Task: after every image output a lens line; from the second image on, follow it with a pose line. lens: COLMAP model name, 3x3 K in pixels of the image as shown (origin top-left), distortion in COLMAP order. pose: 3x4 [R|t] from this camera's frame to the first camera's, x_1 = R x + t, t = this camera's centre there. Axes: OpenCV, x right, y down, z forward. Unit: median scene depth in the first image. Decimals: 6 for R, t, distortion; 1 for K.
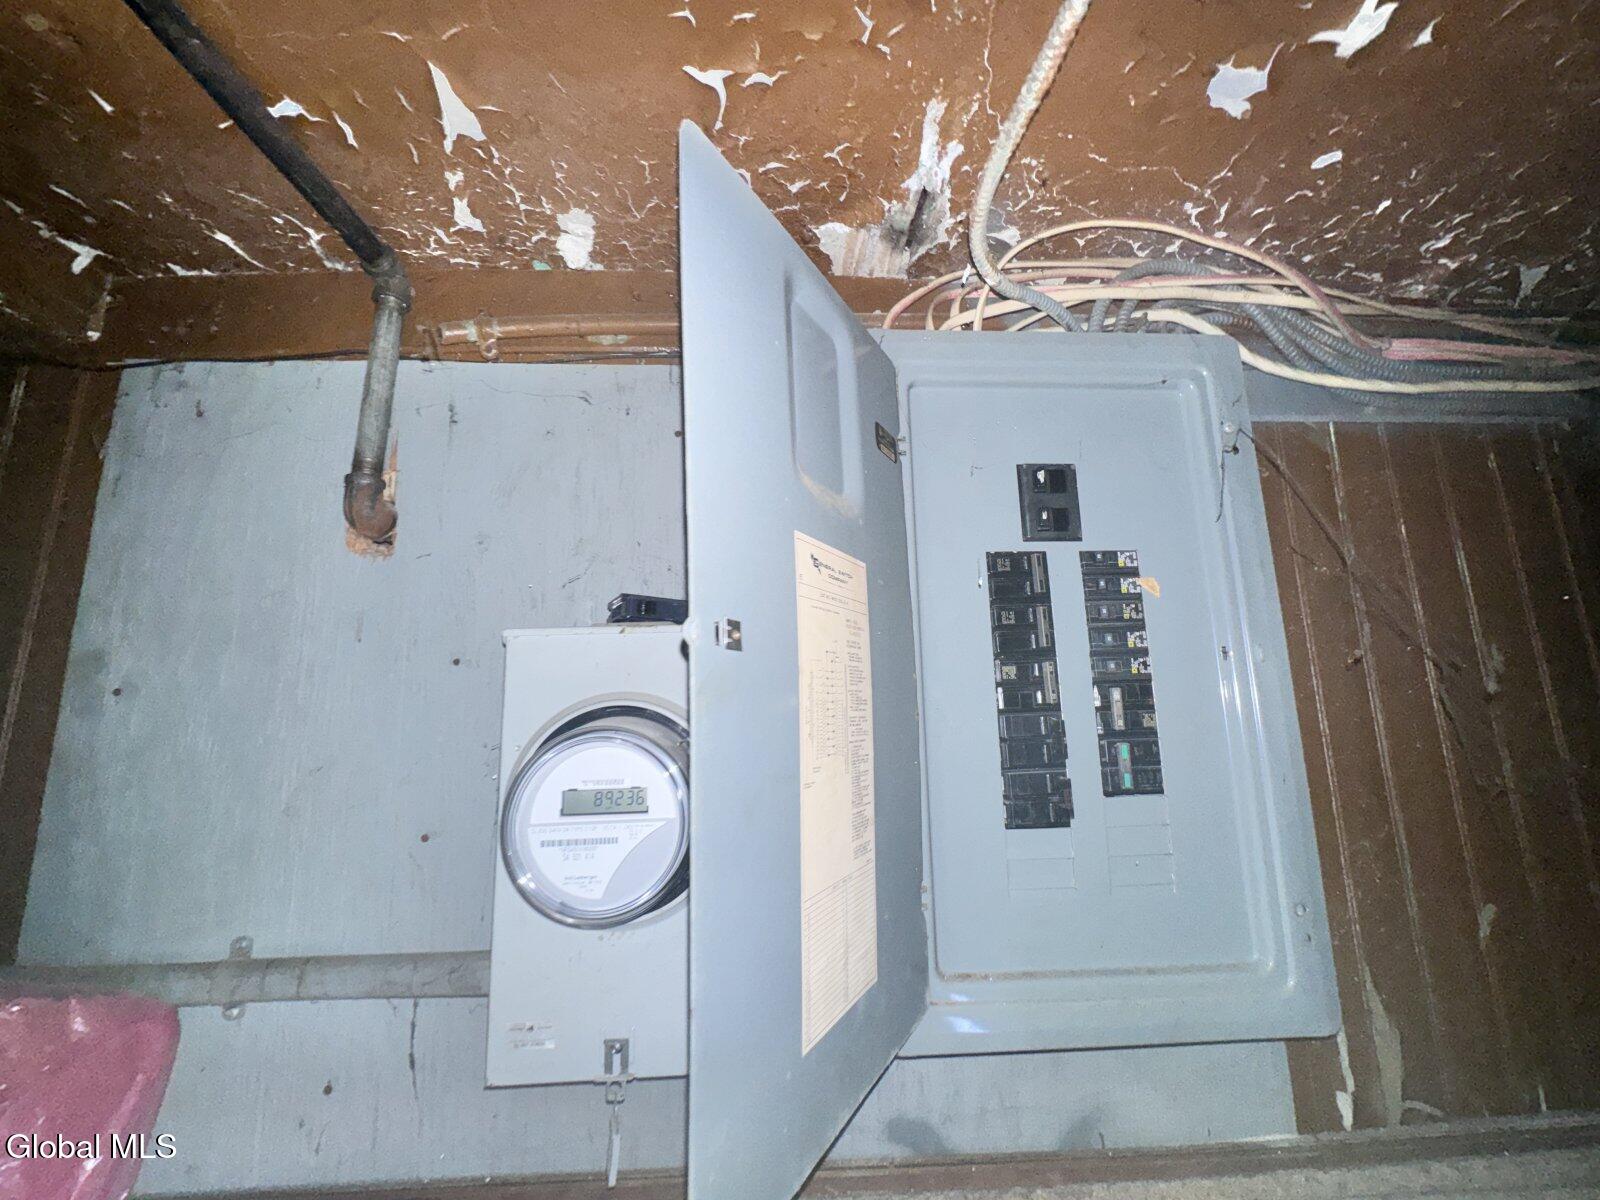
lens RADIAL K [[641.1, 0, 798.8], [0, 641.1, 594.4], [0, 0, 1]] dist [-0.004033, 0.000516]
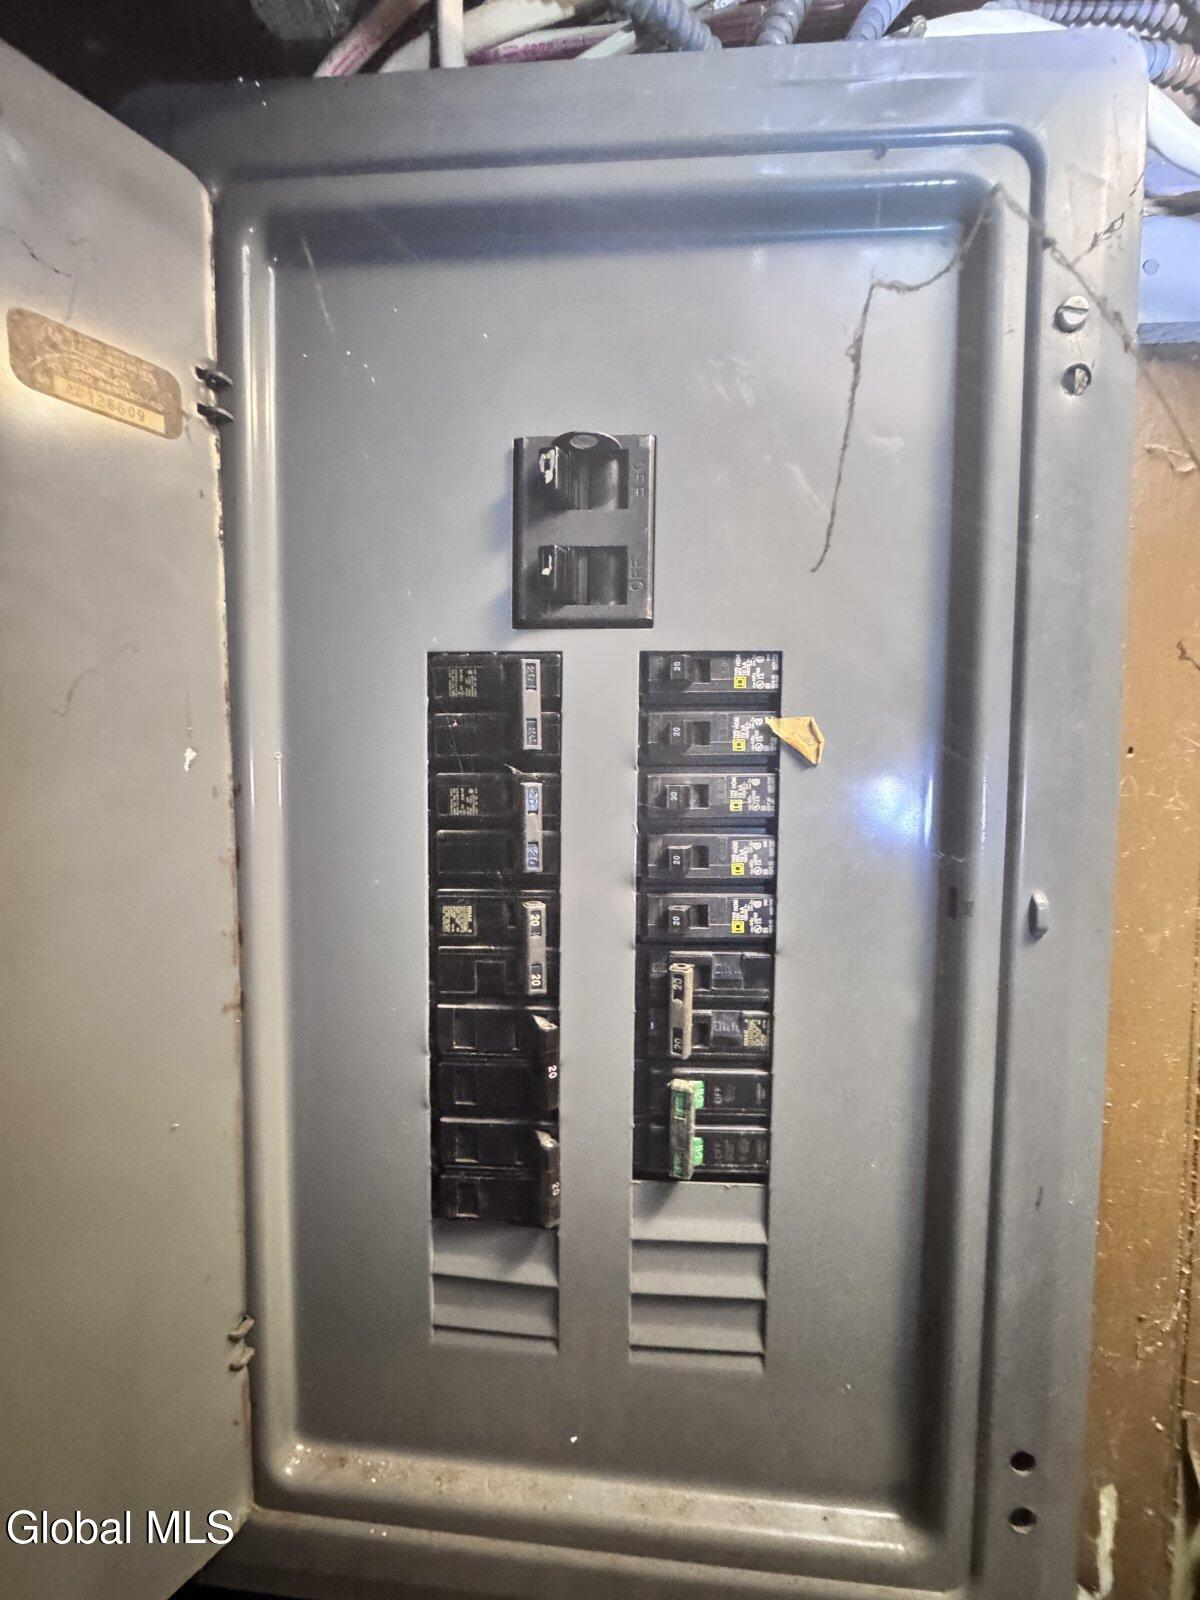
lens RADIAL K [[641.1, 0, 601.5], [0, 641.1, 803.6], [0, 0, 1]] dist [-0.004033, 0.000516]
pose [[0.994173, 0.033985, -0.102300, 0.464222], [-0.011769, 0.977551, 0.210369, -0.058567], [0.107153, -0.207939, 0.972255, 0.559603]]
